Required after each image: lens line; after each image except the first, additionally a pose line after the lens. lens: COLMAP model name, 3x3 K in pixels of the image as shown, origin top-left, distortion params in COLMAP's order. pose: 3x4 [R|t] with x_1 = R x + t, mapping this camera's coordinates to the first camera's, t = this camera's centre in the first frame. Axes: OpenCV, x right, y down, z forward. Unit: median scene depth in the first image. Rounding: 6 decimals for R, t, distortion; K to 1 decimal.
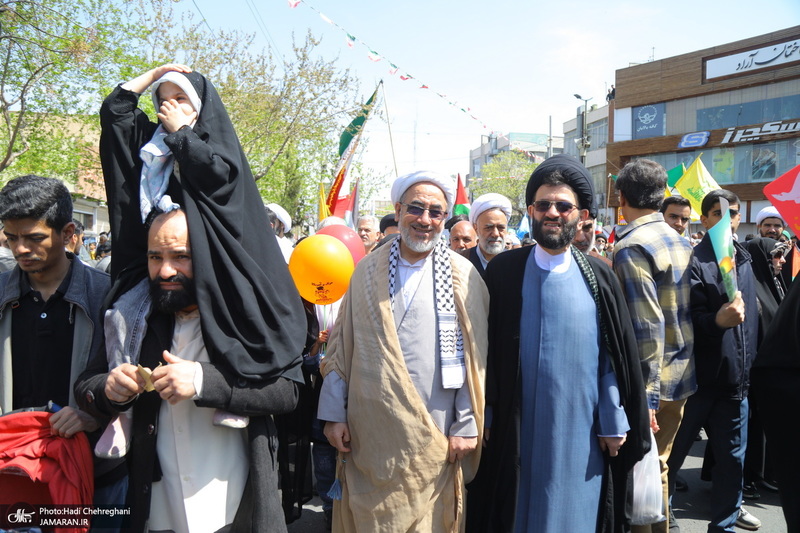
lens RADIAL K [[558.0, 0, 397.5], [0, 558.0, 274.3], [0, 0, 1]] dist [-0.116740, 0.076649]
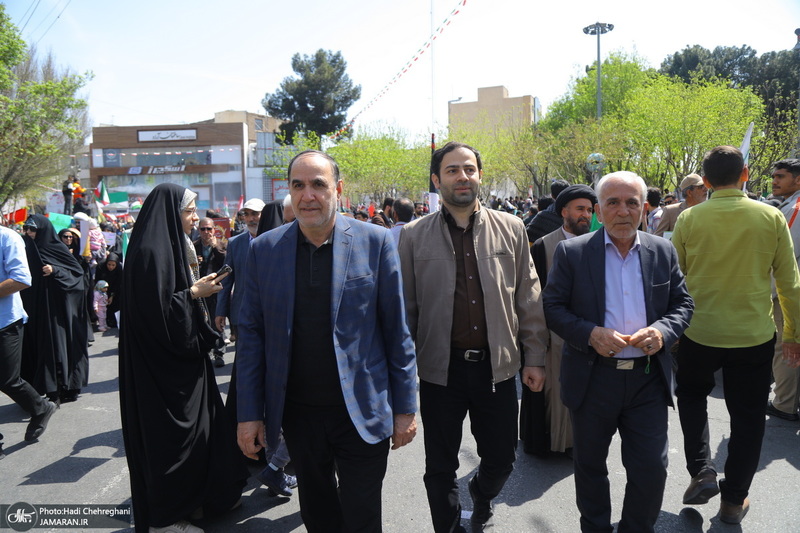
lens RADIAL K [[558.0, 0, 396.8], [0, 558.0, 280.8], [0, 0, 1]] dist [-0.116740, 0.076649]
pose [[0.635063, -0.101554, 0.765756, -0.435345], [0.058073, 0.994792, 0.083767, 0.050308], [-0.770274, -0.008728, 0.637653, -1.068598]]
